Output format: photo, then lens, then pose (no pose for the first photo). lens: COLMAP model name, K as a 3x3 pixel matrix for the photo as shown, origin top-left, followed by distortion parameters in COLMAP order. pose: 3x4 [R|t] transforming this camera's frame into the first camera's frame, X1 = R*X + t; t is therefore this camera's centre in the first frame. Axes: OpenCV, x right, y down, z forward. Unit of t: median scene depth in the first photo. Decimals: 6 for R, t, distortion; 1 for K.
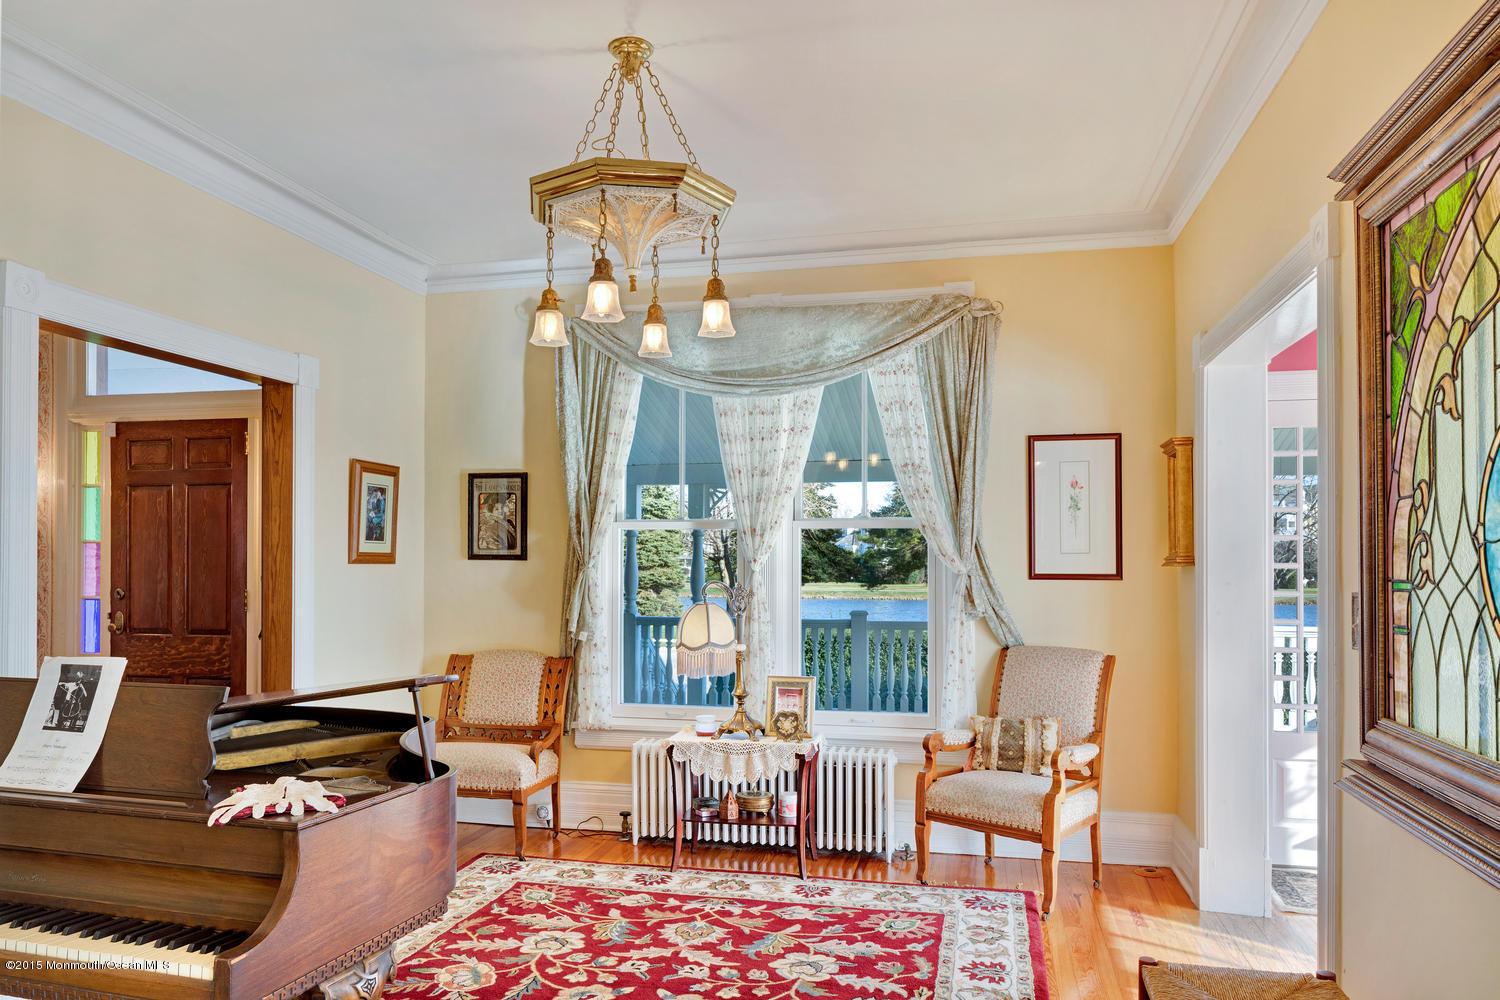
lens RADIAL K [[1010.4, 0, 740.3], [0, 1010.4, 537.9], [0, 0, 1]] dist [-0.003545, -0.001169]
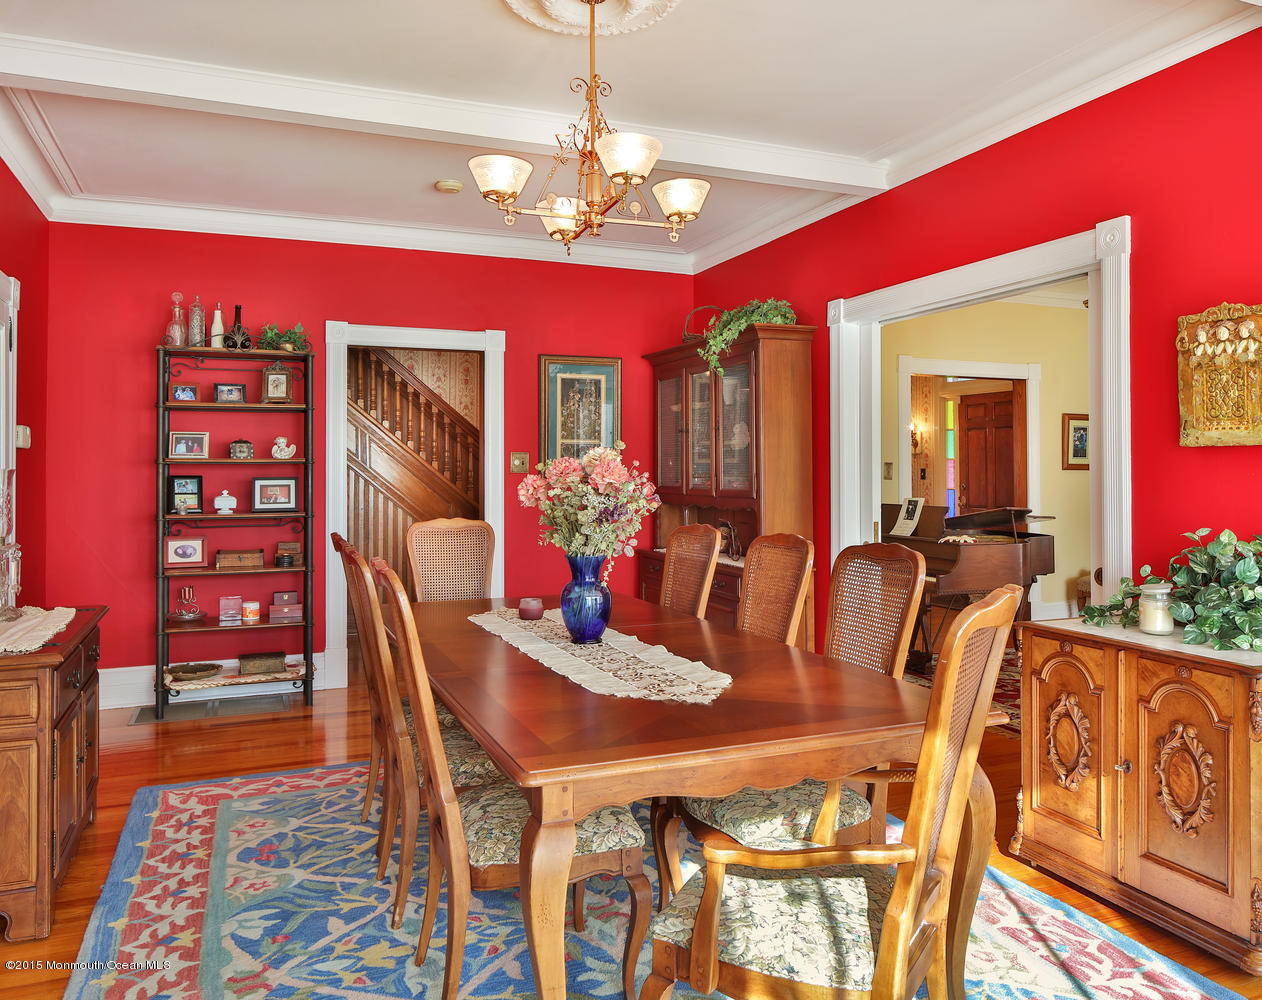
lens RADIAL K [[959.4, 0, 628.9], [0, 959.4, 456.3], [0, 0, 1]] dist [-0.000301, 0.003548]
pose [[0.585167, -0.013347, -0.810803, 0.669749], [0.018629, 0.999822, -0.003014, -0.010834], [0.810699, -0.013340, 0.585311, -0.785197]]
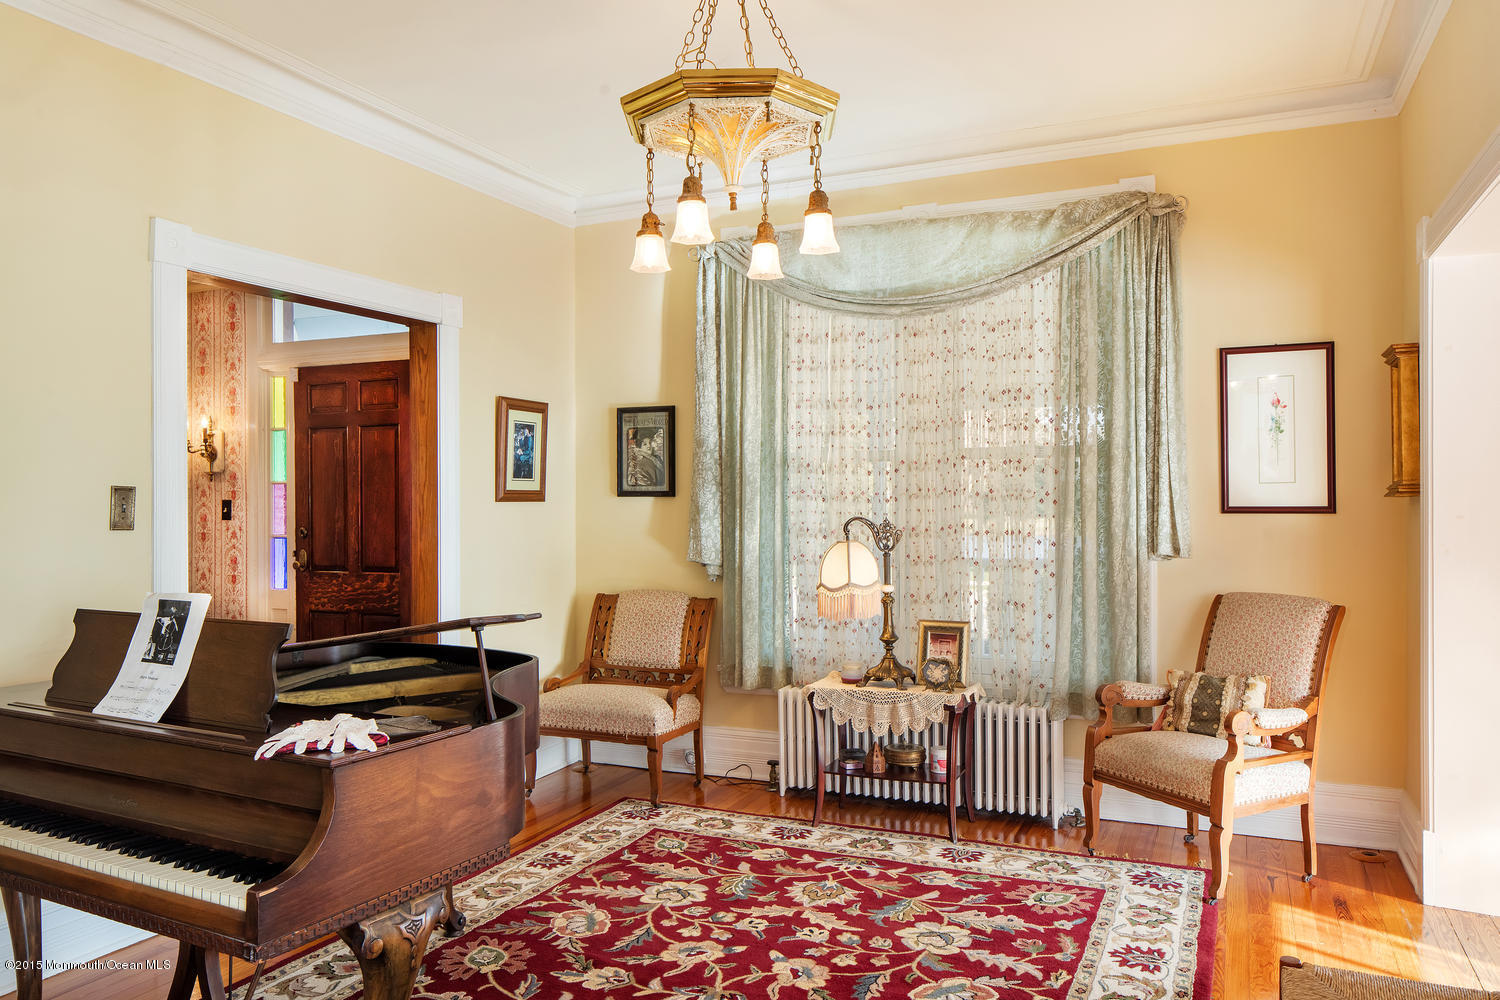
lens RADIAL K [[1064.7, 0, 750.2], [0, 1064.7, 482.2], [0, 0, 1]] dist [-0.006217, 0.002209]
pose [[0.980292, -0.011876, -0.197195, 0.077071], [0.013705, 0.999875, 0.007913, 0.001625], [0.197076, -0.010460, 0.980332, 0.021558]]
